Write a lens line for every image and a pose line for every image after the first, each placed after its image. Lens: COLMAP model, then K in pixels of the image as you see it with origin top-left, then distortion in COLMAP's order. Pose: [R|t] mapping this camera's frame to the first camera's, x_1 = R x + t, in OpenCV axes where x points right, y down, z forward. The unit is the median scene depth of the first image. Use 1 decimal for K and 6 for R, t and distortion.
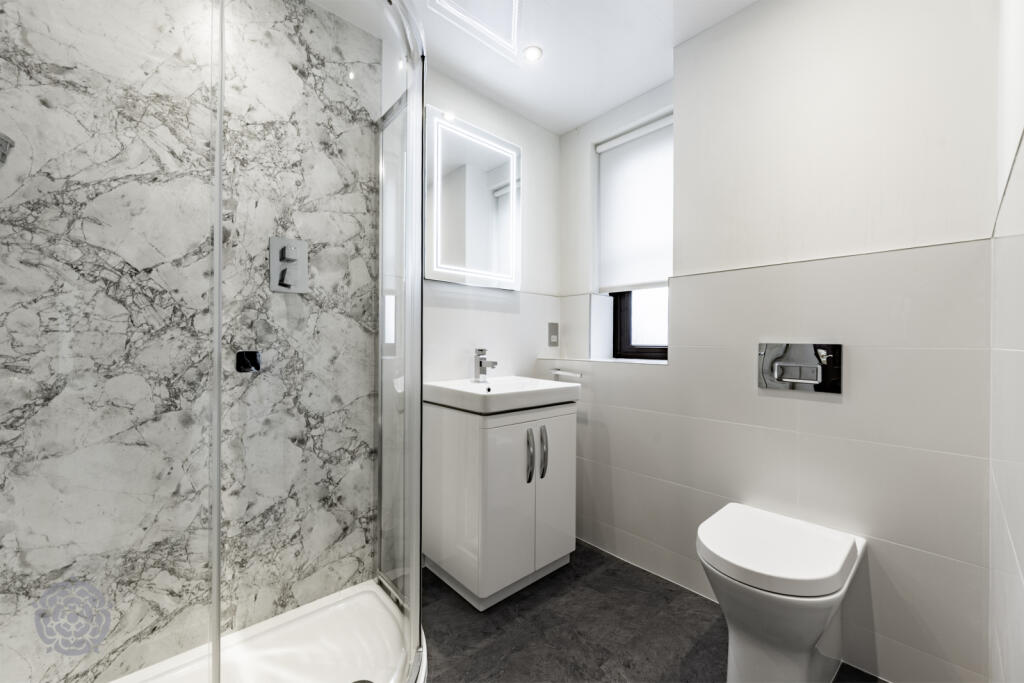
lens RADIAL K [[399.7, 0, 509.9], [0, 399.7, 340.1], [0, 0, 1]] dist [0.001828, -0.000691]
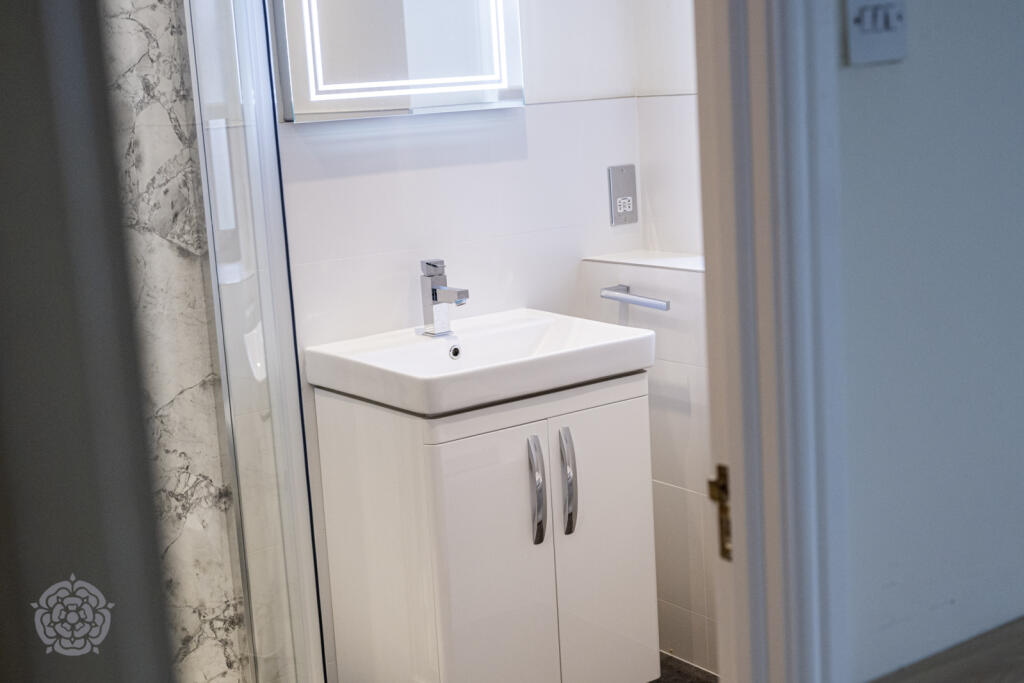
lens RADIAL K [[1449.4, 0, 512.4], [0, 1449.4, 341.6], [0, 0, 1]] dist [-0.025558, 0.000000]
pose [[0.993463, -0.046956, -0.104052, 0.209092], [0.065712, 0.980557, 0.184904, -0.212988], [0.093347, -0.190532, 0.977233, -0.680823]]
